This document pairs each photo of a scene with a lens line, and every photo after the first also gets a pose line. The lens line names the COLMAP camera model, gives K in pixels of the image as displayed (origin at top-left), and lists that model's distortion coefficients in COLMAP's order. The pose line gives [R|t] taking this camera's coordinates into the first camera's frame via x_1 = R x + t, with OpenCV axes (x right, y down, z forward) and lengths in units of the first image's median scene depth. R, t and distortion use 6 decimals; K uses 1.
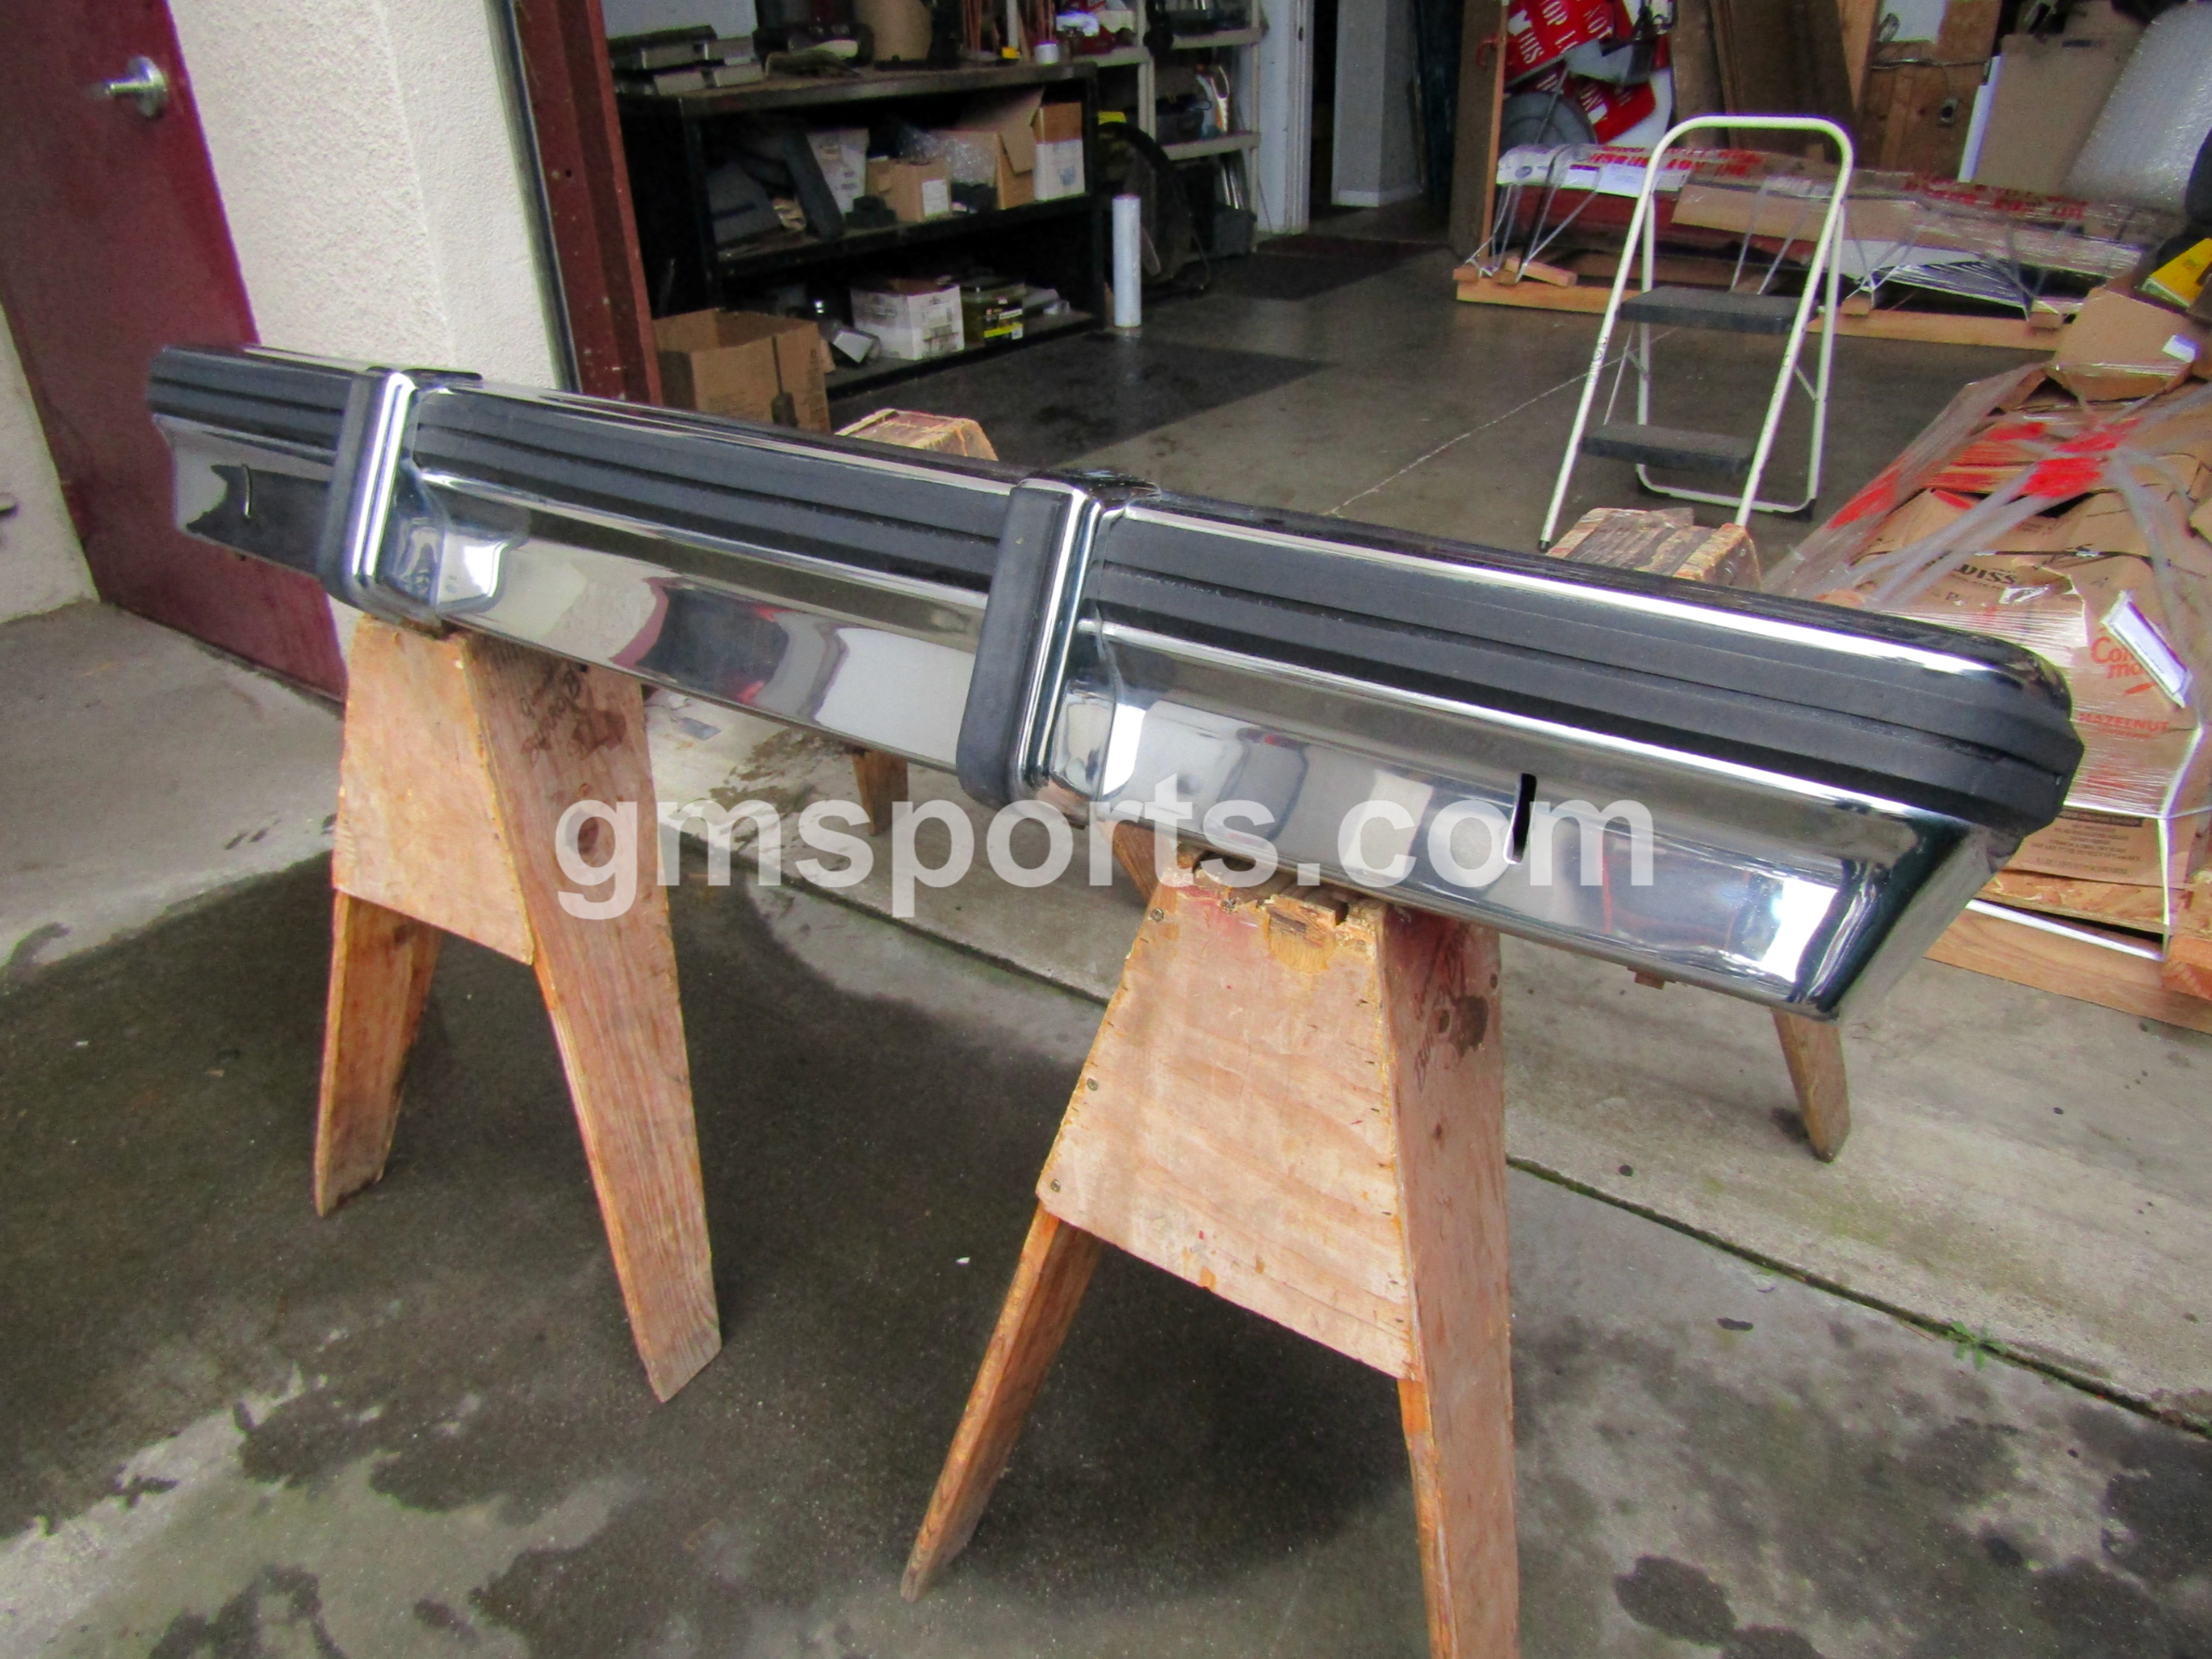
lens RADIAL K [[1575.2, 0, 1093.4], [0, 1575.2, 829.8], [0, 0, 1]] dist [-0.016697, 0.010642]
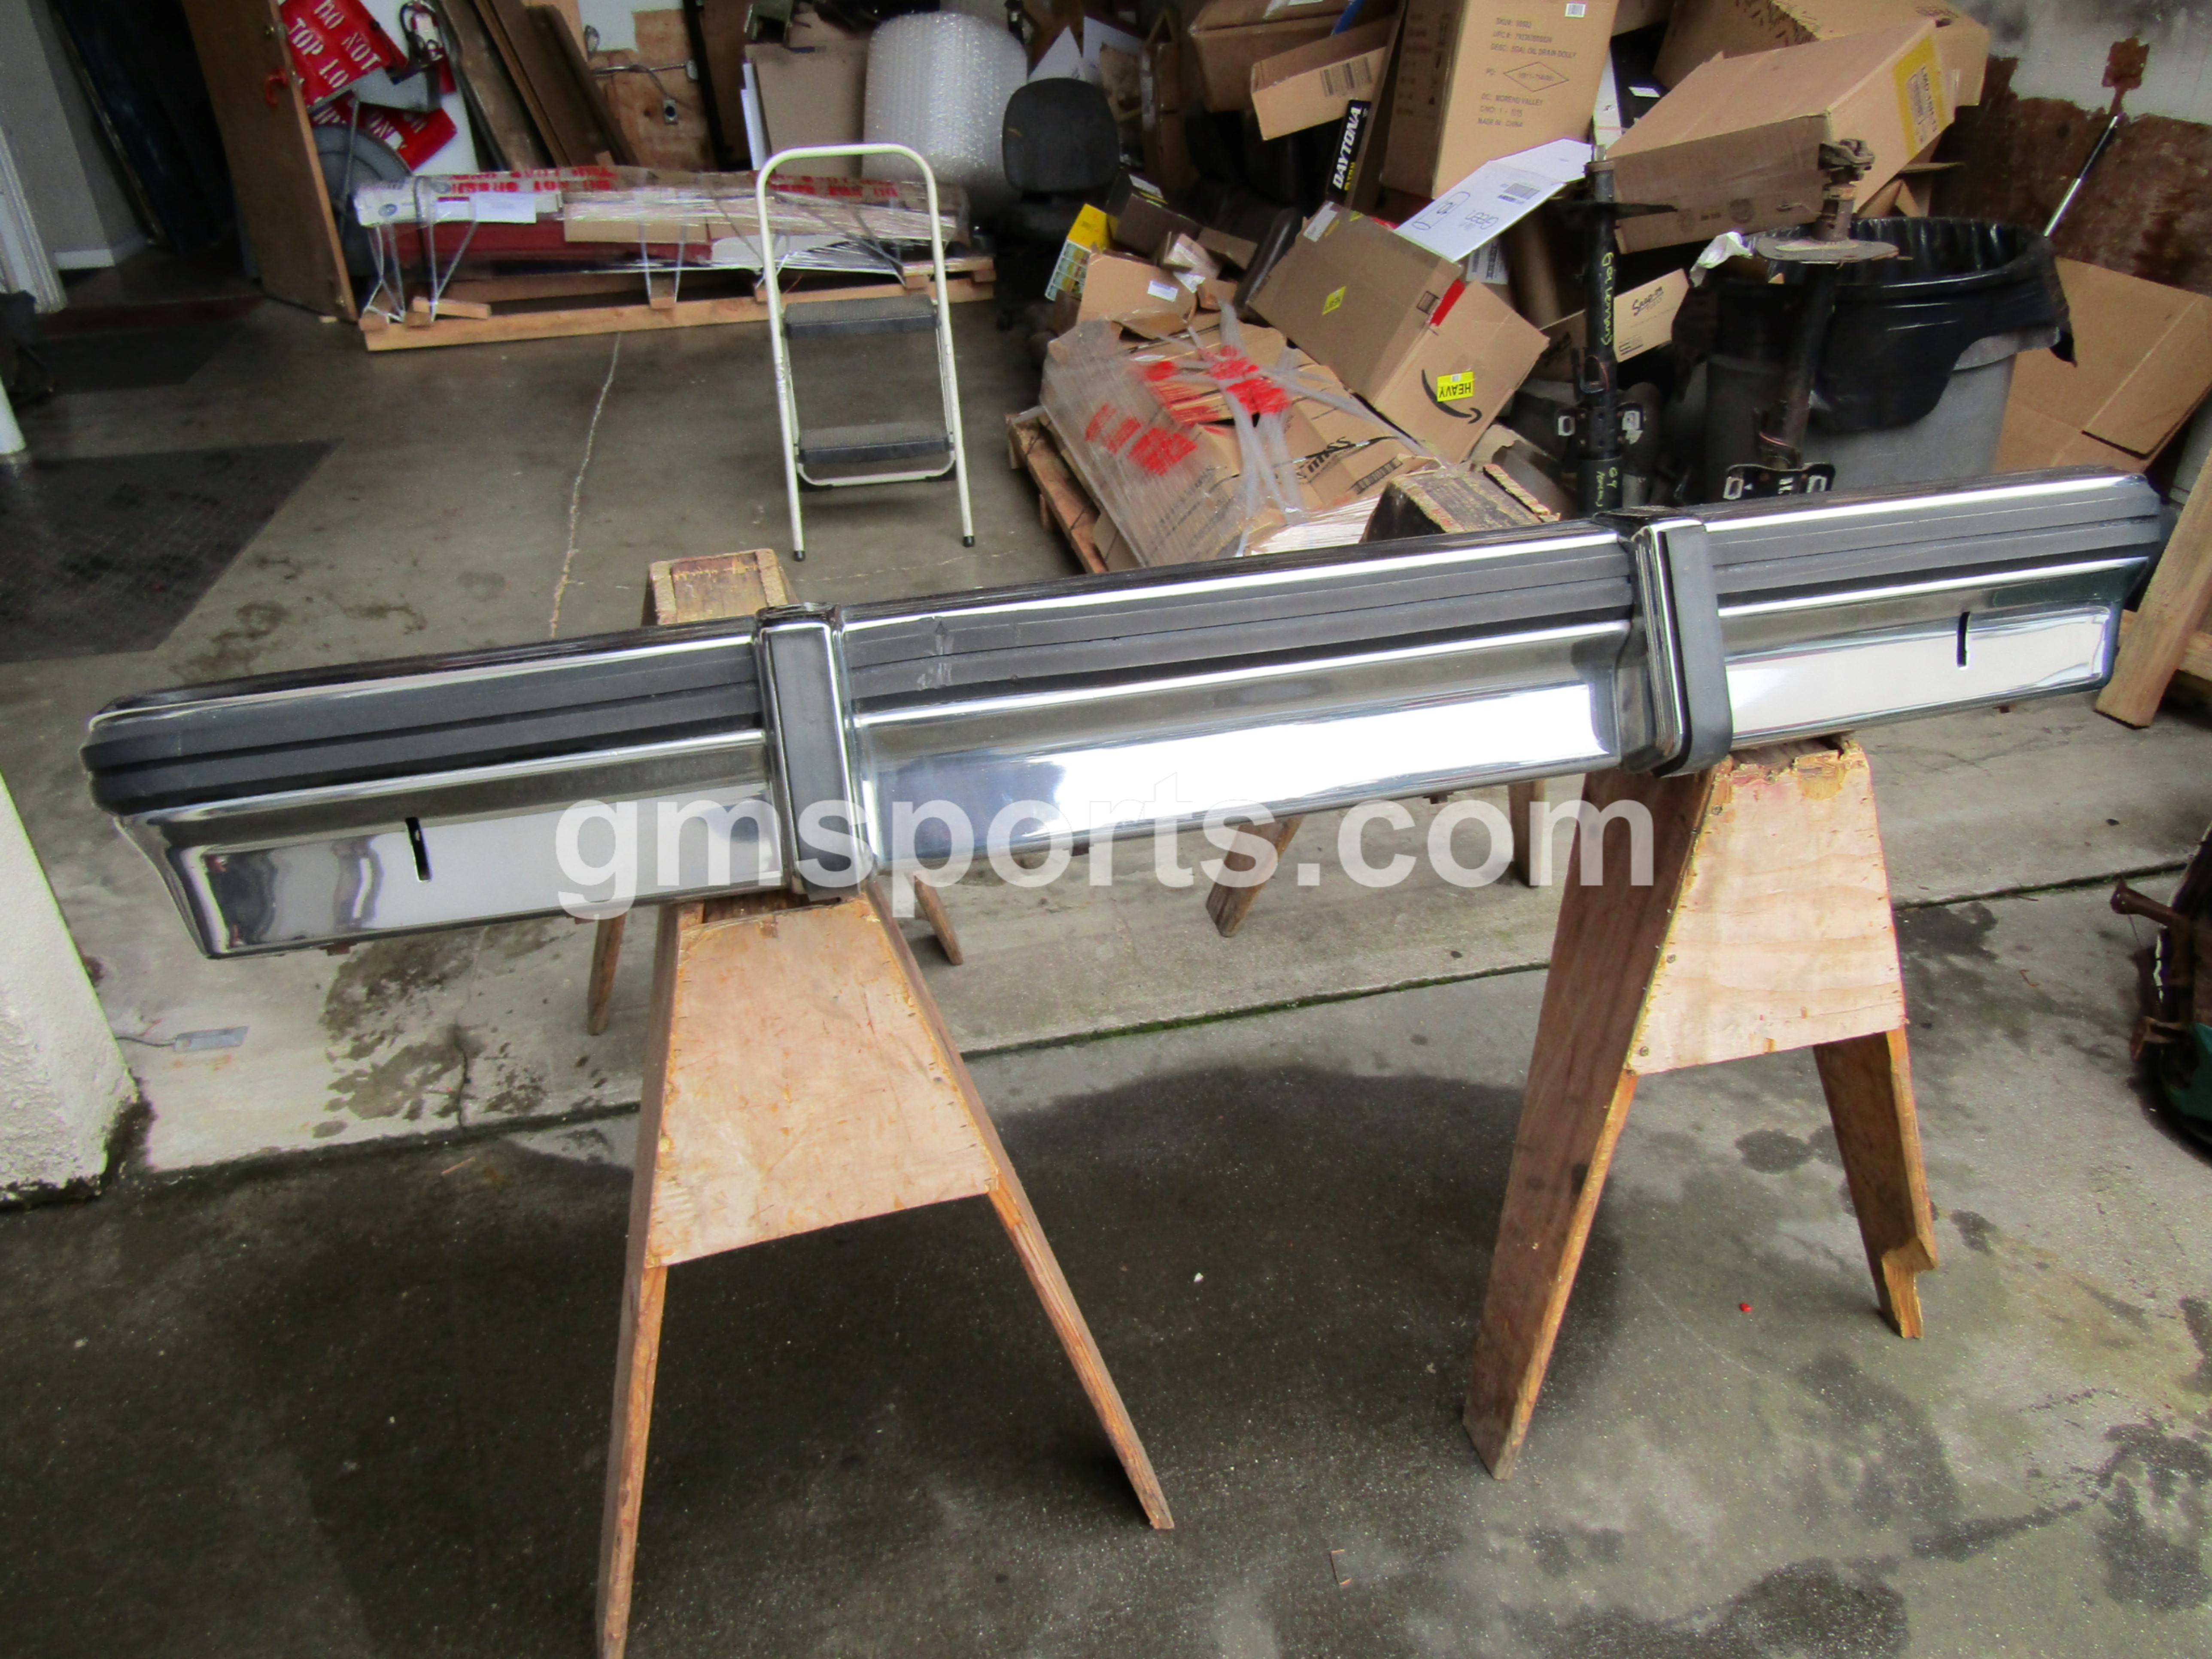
lens RADIAL K [[1575.2, 0, 1099.5], [0, 1575.2, 832.1], [0, 0, 1]] dist [-0.016697, 0.010642]
pose [[0.670010, -0.367156, 0.645200, -0.766408], [0.363231, 0.920124, 0.146407, -0.205376], [-0.647418, 0.136263, 0.749855, 0.203920]]
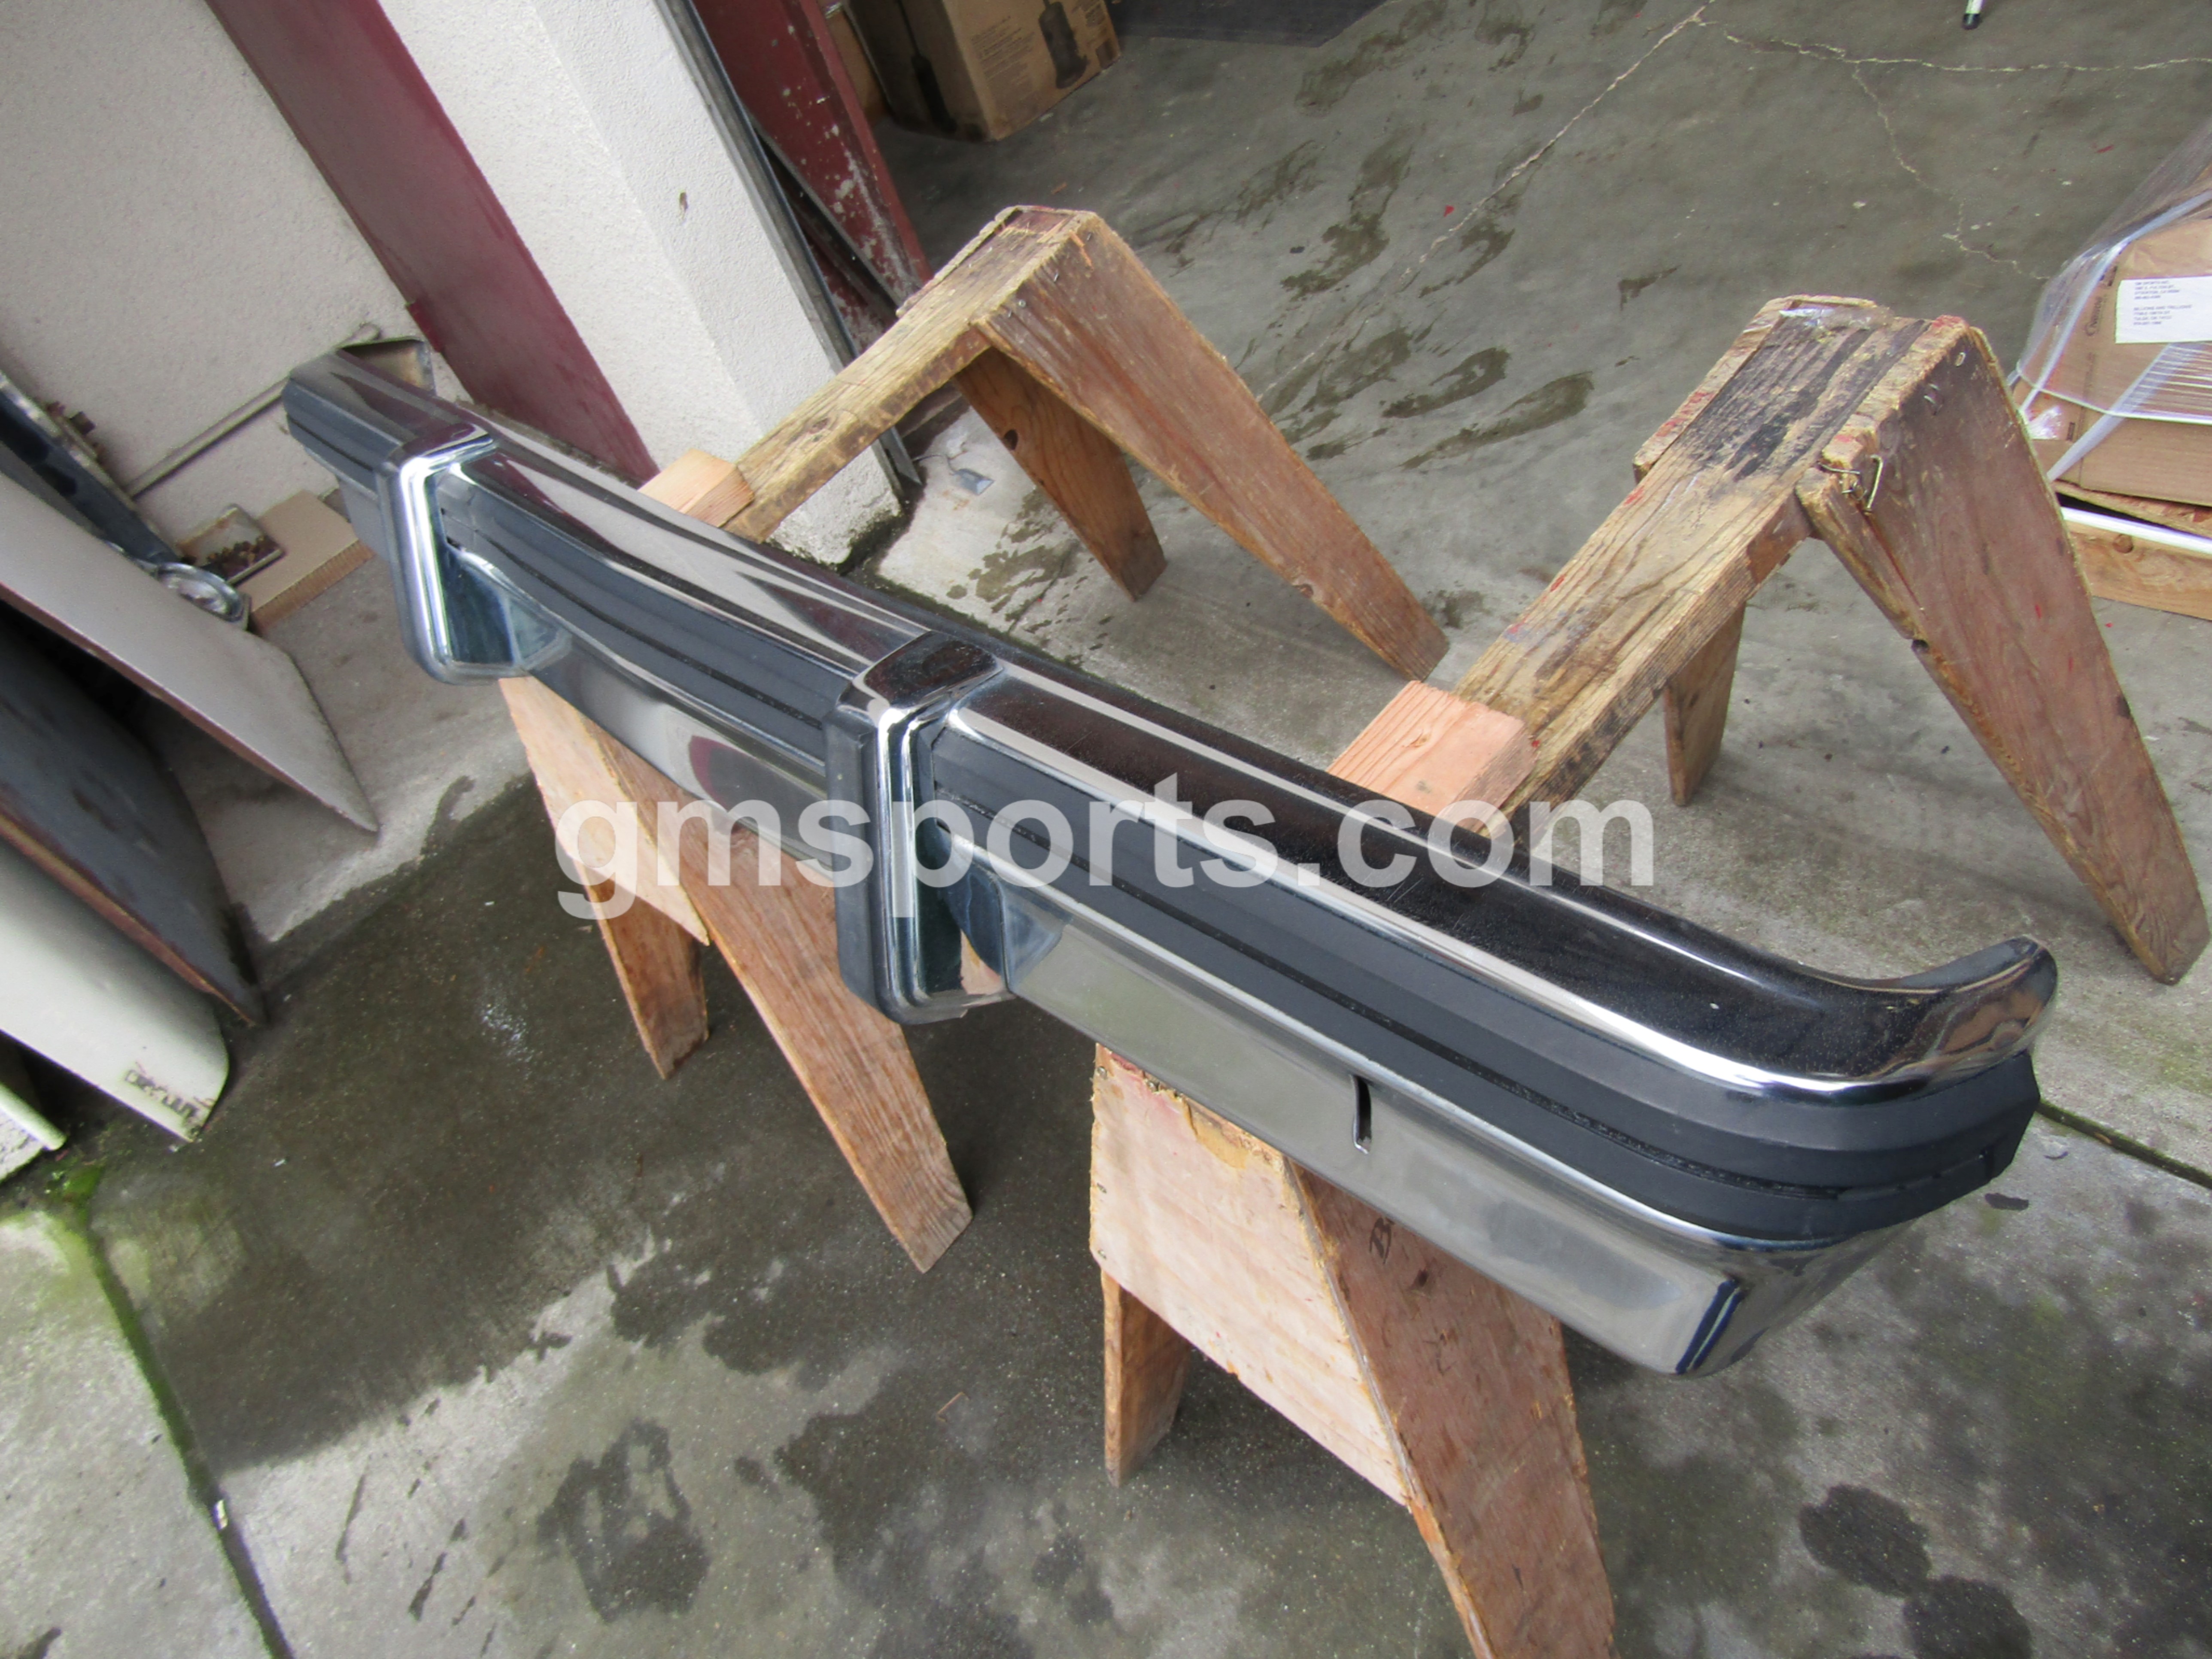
lens RADIAL K [[1575.2, 0, 1090.2], [0, 1575.2, 826.3], [0, 0, 1]] dist [-0.016697, 0.010642]
pose [[0.940762, -0.077640, -0.330058, 0.228462], [0.176665, 0.943099, 0.281699, -0.227144], [0.289406, -0.323322, 0.900948, 0.116416]]
